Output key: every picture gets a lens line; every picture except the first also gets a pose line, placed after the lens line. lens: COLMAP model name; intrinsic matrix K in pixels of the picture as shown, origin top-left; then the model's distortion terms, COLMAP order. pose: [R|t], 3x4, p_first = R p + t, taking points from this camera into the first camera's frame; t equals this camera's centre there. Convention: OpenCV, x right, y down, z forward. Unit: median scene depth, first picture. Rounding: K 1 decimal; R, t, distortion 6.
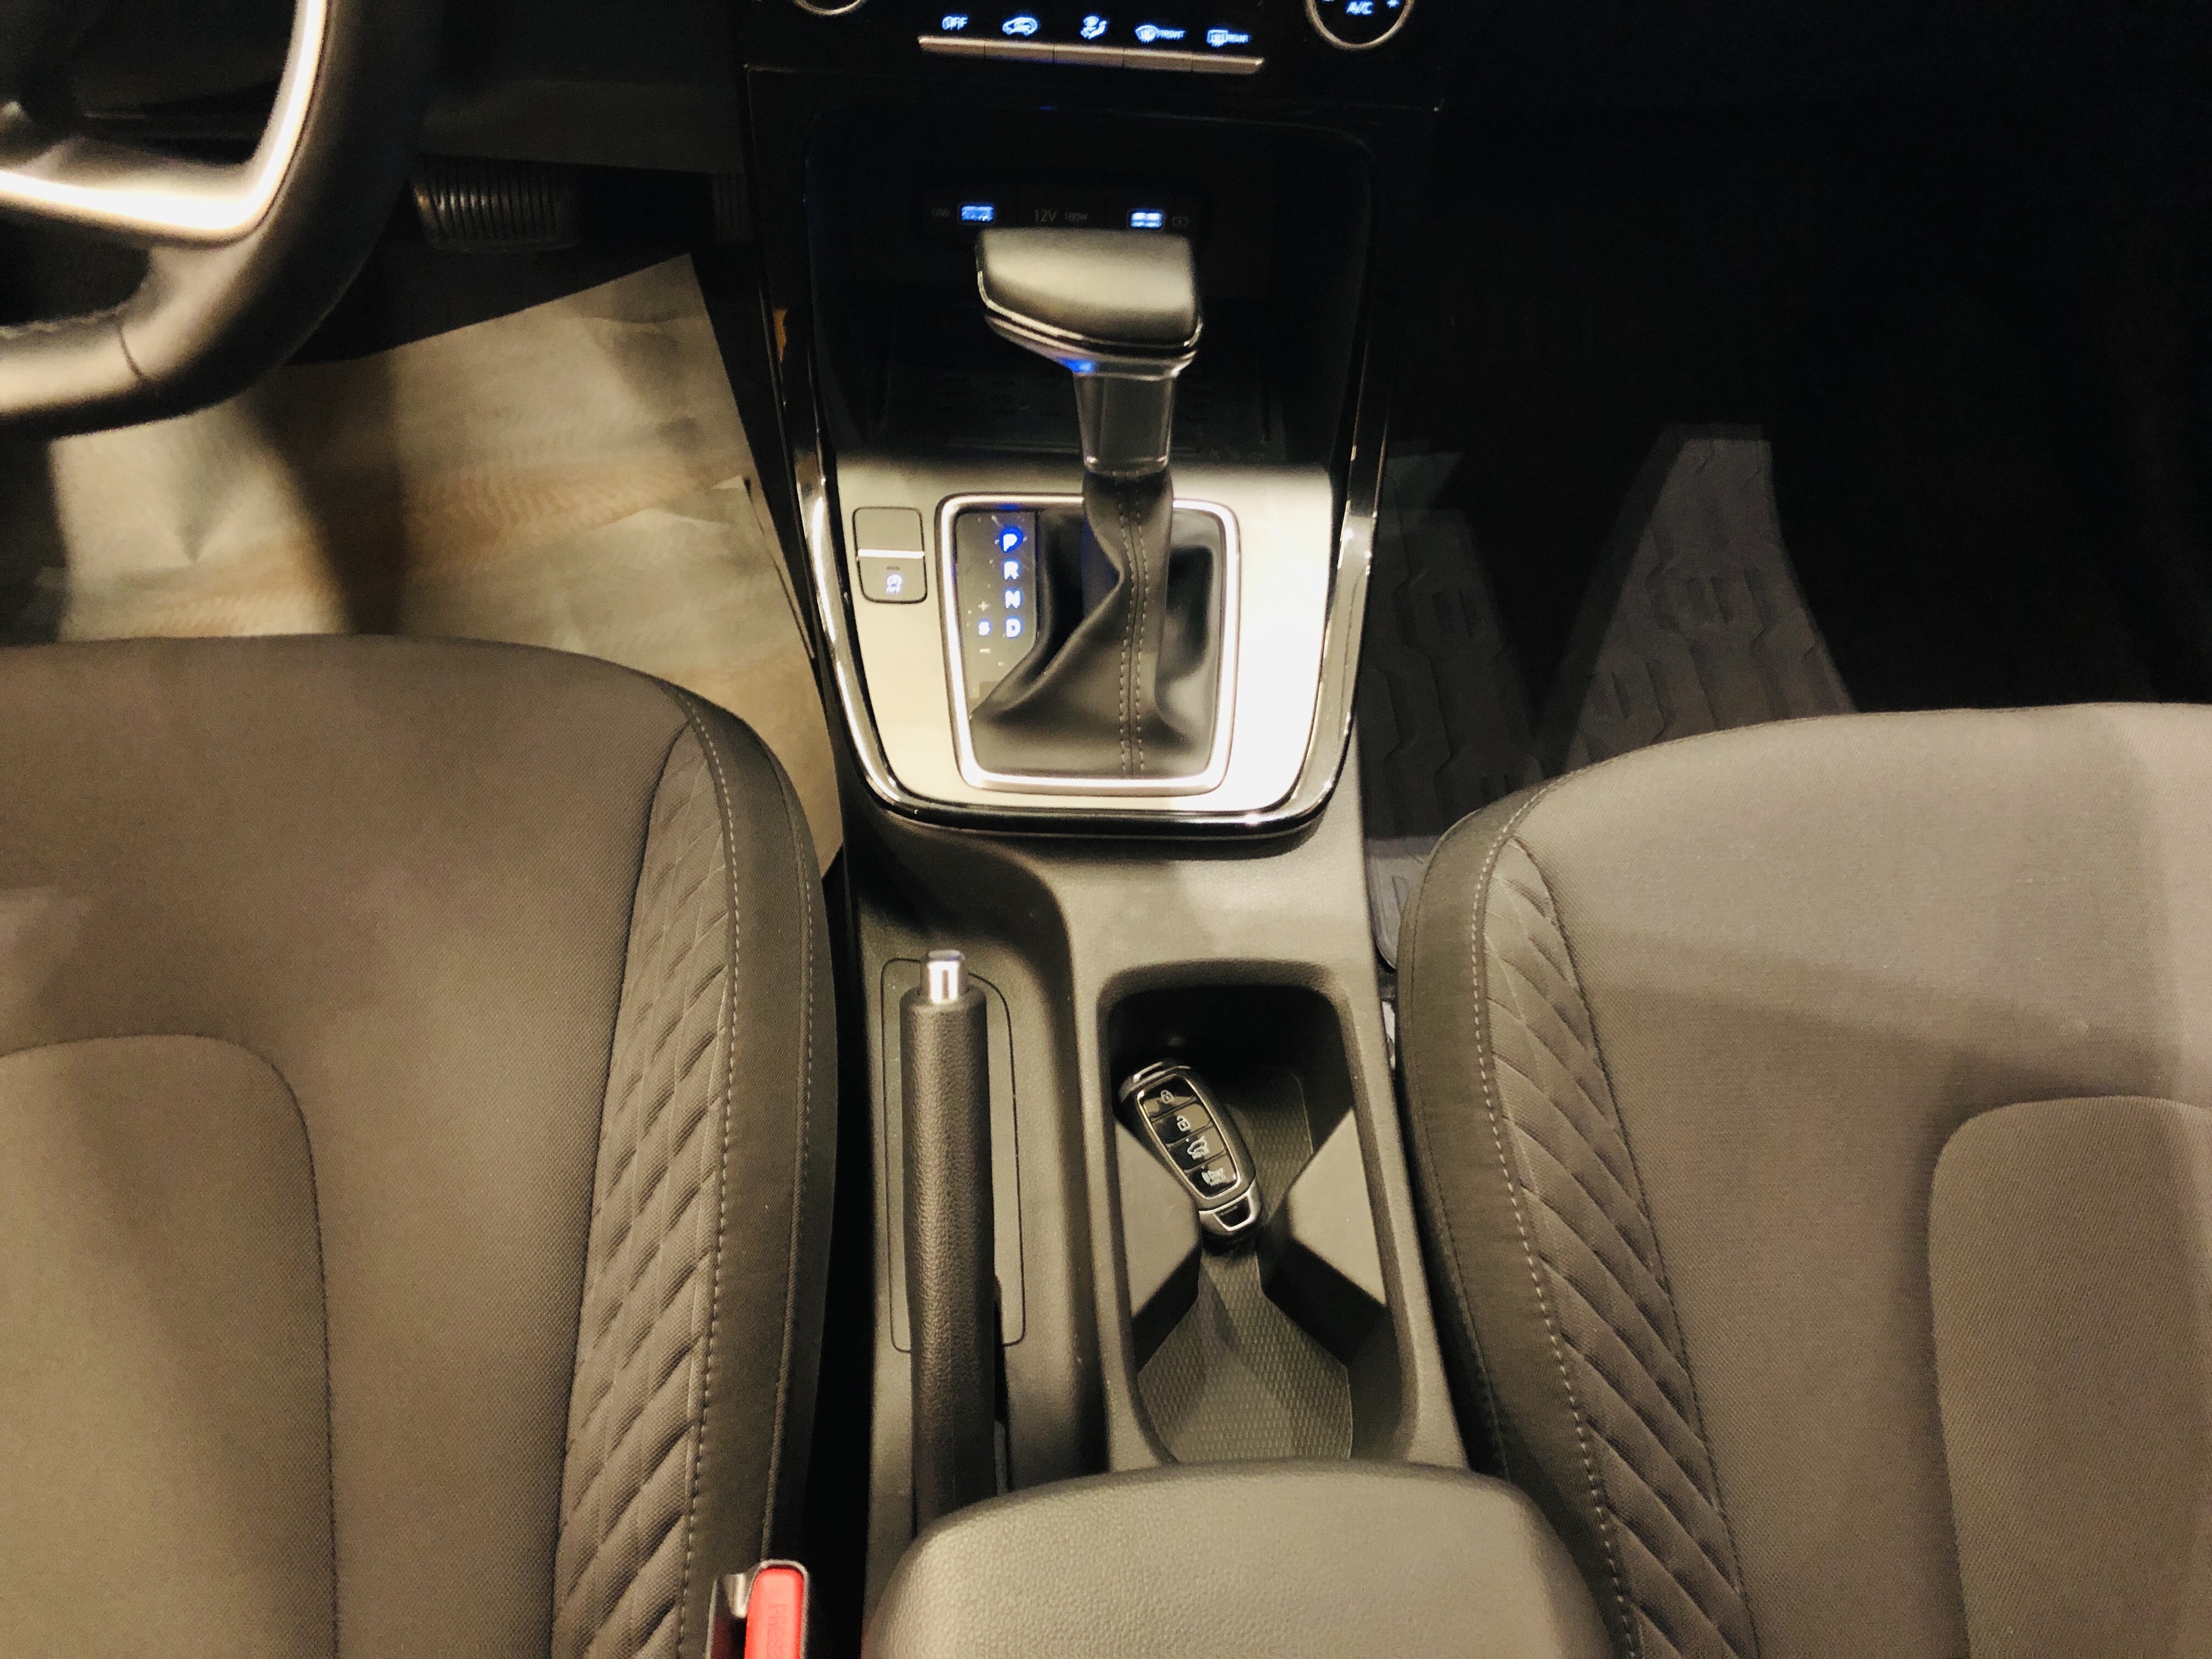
lens RADIAL K [[1769.5, 0, 1079.6], [0, 1769.5, 832.9], [0, 0, 1]] dist [0.022705, -0.002518]
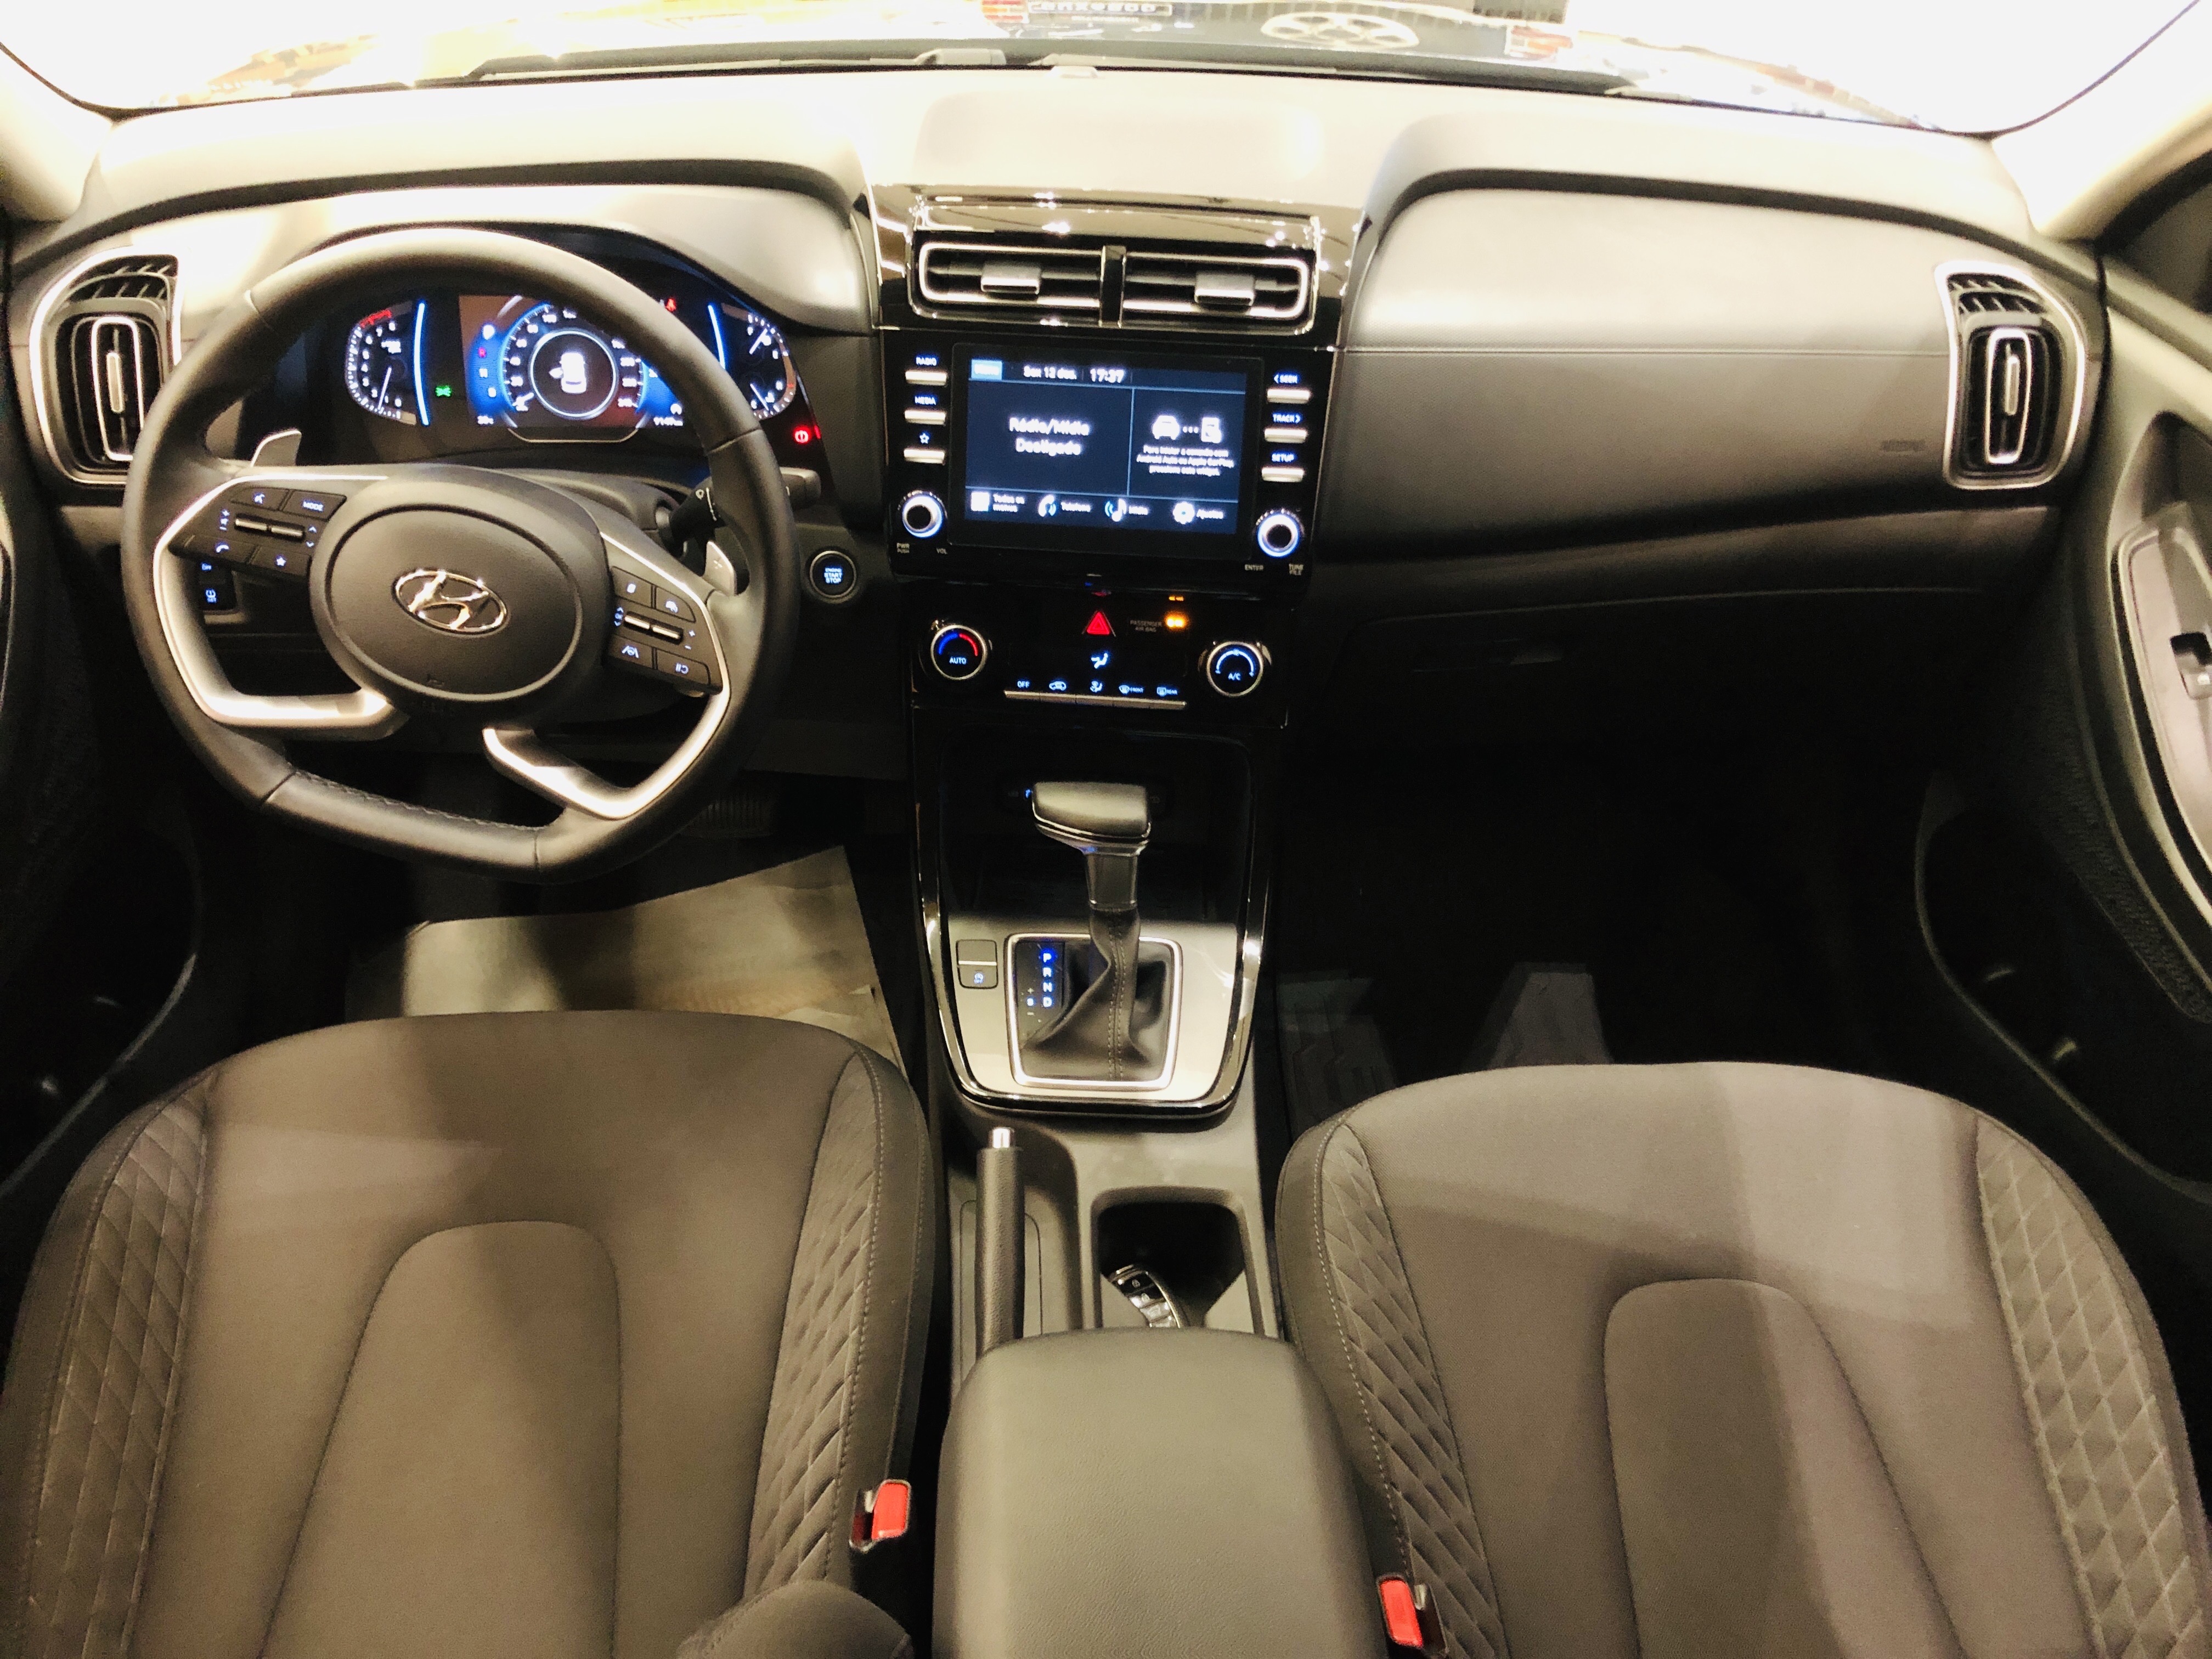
lens RADIAL K [[1824.7, 0, 1106.0], [0, 1824.7, 829.5], [0, 0, 1]] dist [0.083984, -0.143296]
pose [[0.999734, 0.003378, -0.022795, 0.060835], [-0.011760, 0.925472, -0.378633, 0.412292], [0.019817, 0.378800, 0.925266, -0.722145]]
